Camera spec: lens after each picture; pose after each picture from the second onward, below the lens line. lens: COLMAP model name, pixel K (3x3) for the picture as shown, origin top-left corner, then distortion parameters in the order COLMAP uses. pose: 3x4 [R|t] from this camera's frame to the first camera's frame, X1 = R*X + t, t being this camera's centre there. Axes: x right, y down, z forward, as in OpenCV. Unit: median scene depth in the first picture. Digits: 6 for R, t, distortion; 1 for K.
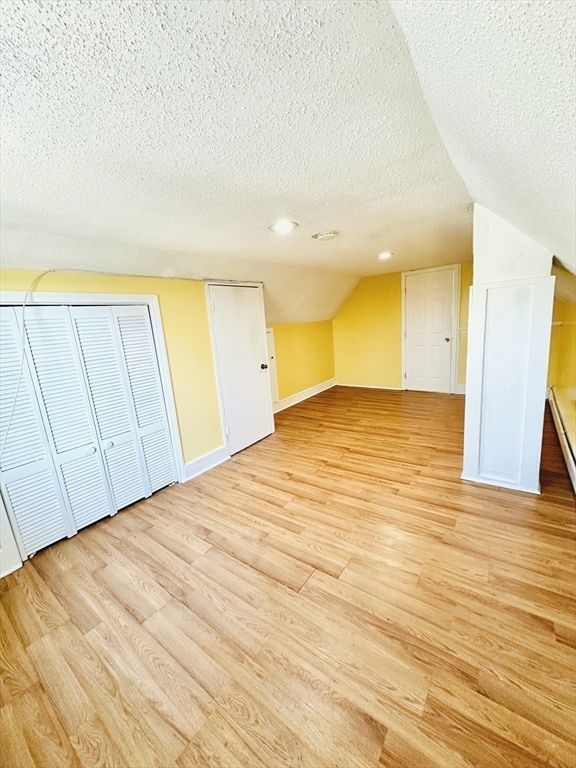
lens RADIAL K [[305.0, 0, 288.6], [0, 305.0, 383.1], [0, 0, 1]] dist [-0.002323, 0.000615]
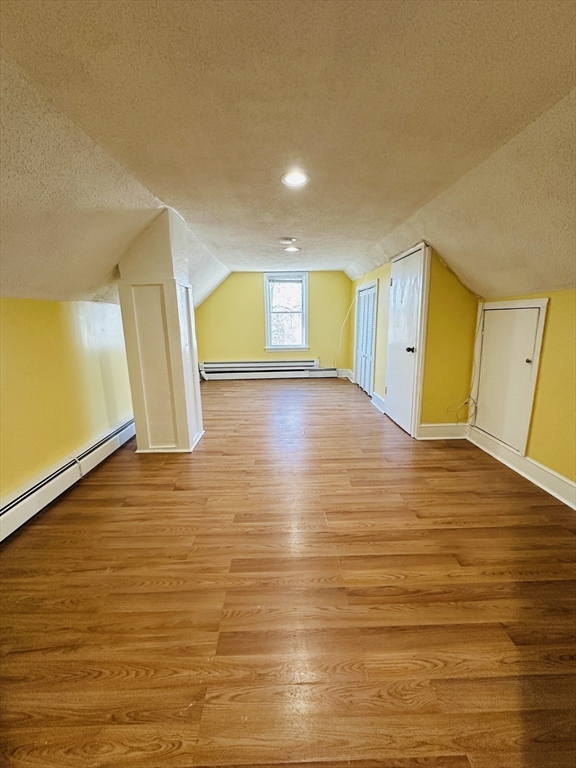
lens RADIAL K [[305.0, 0, 288.6], [0, 305.0, 383.1], [0, 0, 1]] dist [-0.002323, 0.000615]
pose [[-0.788223, 0.221190, -0.574264, 0.703762], [-0.042218, 0.911537, 0.409044, -0.307974], [0.613940, 0.346662, -0.709157, 1.481245]]
